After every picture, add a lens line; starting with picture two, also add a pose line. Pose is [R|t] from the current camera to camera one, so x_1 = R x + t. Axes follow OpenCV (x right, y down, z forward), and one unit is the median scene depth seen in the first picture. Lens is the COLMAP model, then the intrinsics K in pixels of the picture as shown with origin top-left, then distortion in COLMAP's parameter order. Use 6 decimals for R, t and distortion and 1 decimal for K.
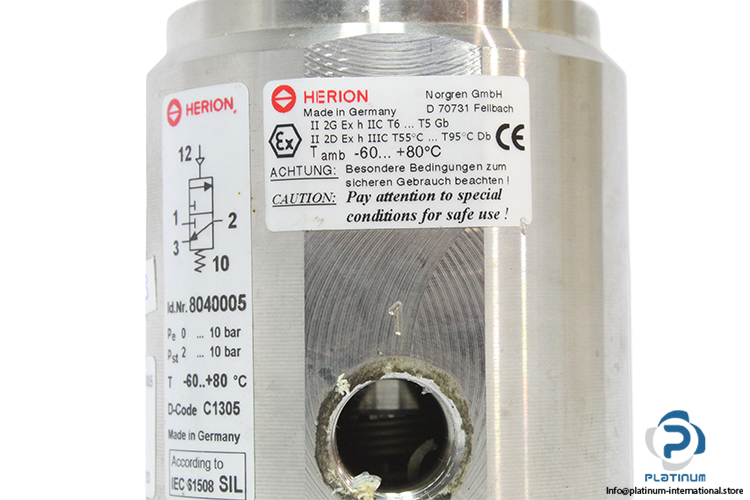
lens RADIAL K [[1705.0, 0, 376.4], [0, 1705.0, 248.5], [0, 0, 1]] dist [0.063442, 0.000000]
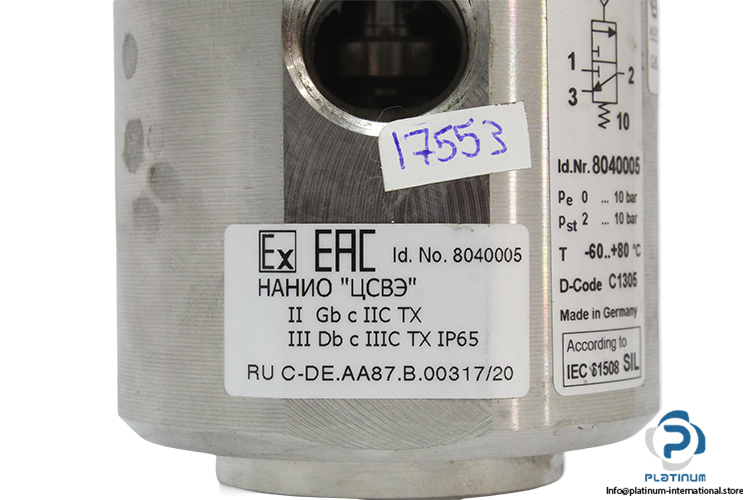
lens RADIAL K [[1705.0, 0, 376.1], [0, 1705.0, 250.5], [0, 0, 1]] dist [0.063442, 0.000000]
pose [[0.034107, 0.003359, 0.999413, -1.009959], [-0.040738, 0.999168, -0.001967, 0.085235], [-0.998588, -0.040647, 0.034215, 1.107267]]
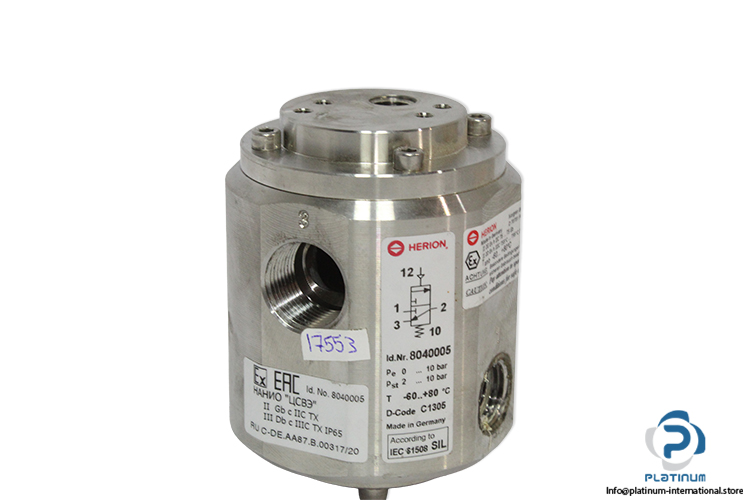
lens RADIAL K [[1705.0, 0, 373.0], [0, 1705.0, 251.0], [0, 0, 1]] dist [0.063442, 0.000000]
pose [[0.491301, -0.256244, 0.832444, -1.575790], [-0.053858, 0.944978, 0.322671, -0.637442], [-0.869323, -0.203362, 0.450467, 0.285092]]
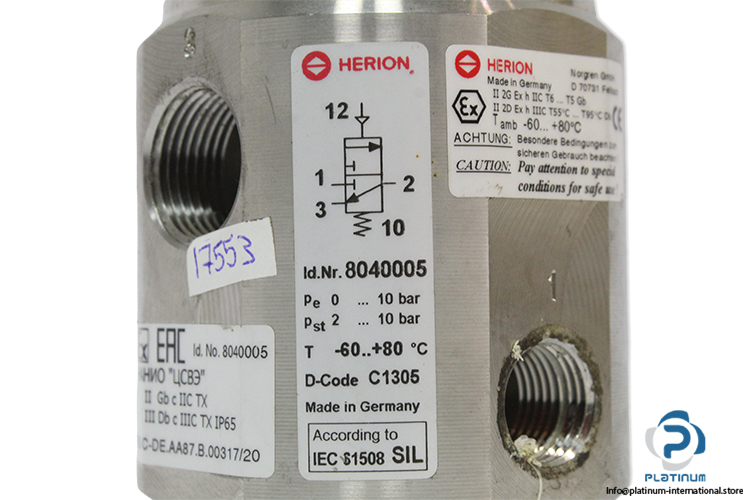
lens RADIAL K [[1705.0, 0, 378.9], [0, 1705.0, 248.8], [0, 0, 1]] dist [0.063442, 0.000000]
pose [[0.774081, 0.023830, 0.632638, -0.715175], [-0.028986, 0.999577, -0.002185, 0.023344], [-0.632423, -0.016646, 0.774444, 0.258870]]
